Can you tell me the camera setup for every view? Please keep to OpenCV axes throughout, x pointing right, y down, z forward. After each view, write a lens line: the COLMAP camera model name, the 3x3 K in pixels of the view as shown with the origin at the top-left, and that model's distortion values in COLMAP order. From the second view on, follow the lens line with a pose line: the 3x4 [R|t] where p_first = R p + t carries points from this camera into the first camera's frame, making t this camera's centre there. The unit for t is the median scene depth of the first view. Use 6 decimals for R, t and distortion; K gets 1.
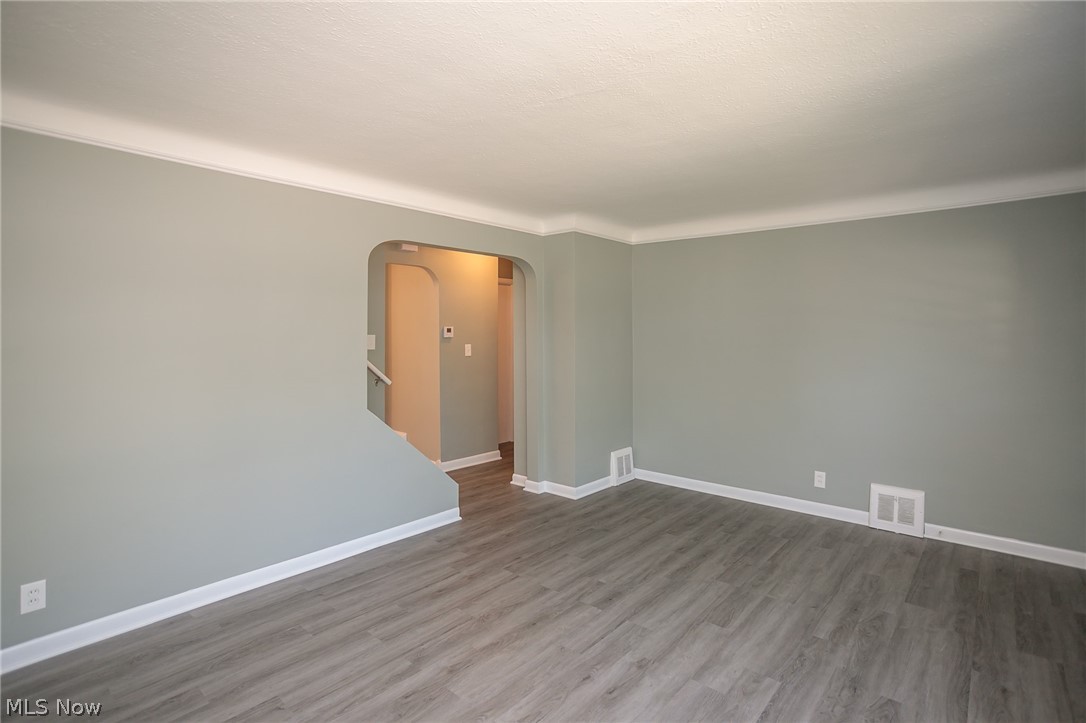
lens RADIAL K [[542.5, 0, 540.8], [0, 542.5, 335.4], [0, 0, 1]] dist [-0.036384, 0.022141]
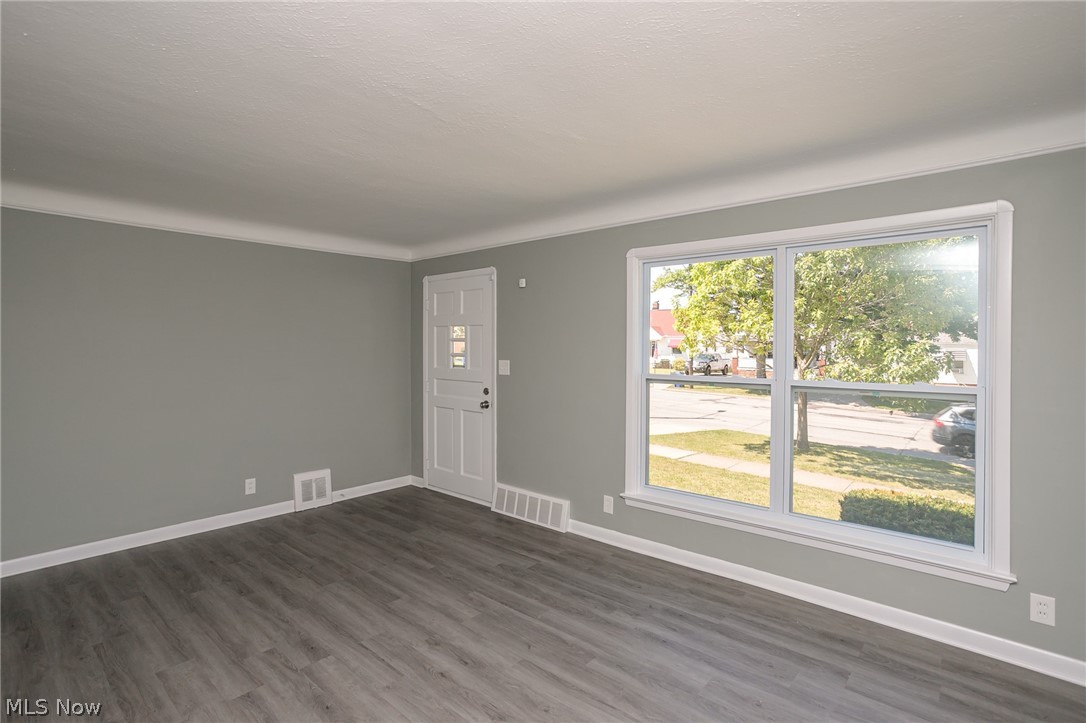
lens RADIAL K [[542.5, 0, 540.8], [0, 542.5, 335.4], [0, 0, 1]] dist [-0.036384, 0.022141]
pose [[-0.003428, 0.020433, 0.999785, -0.736240], [0.002563, 0.999788, -0.020425, -0.001828], [-0.999991, 0.002493, -0.003480, 0.610001]]
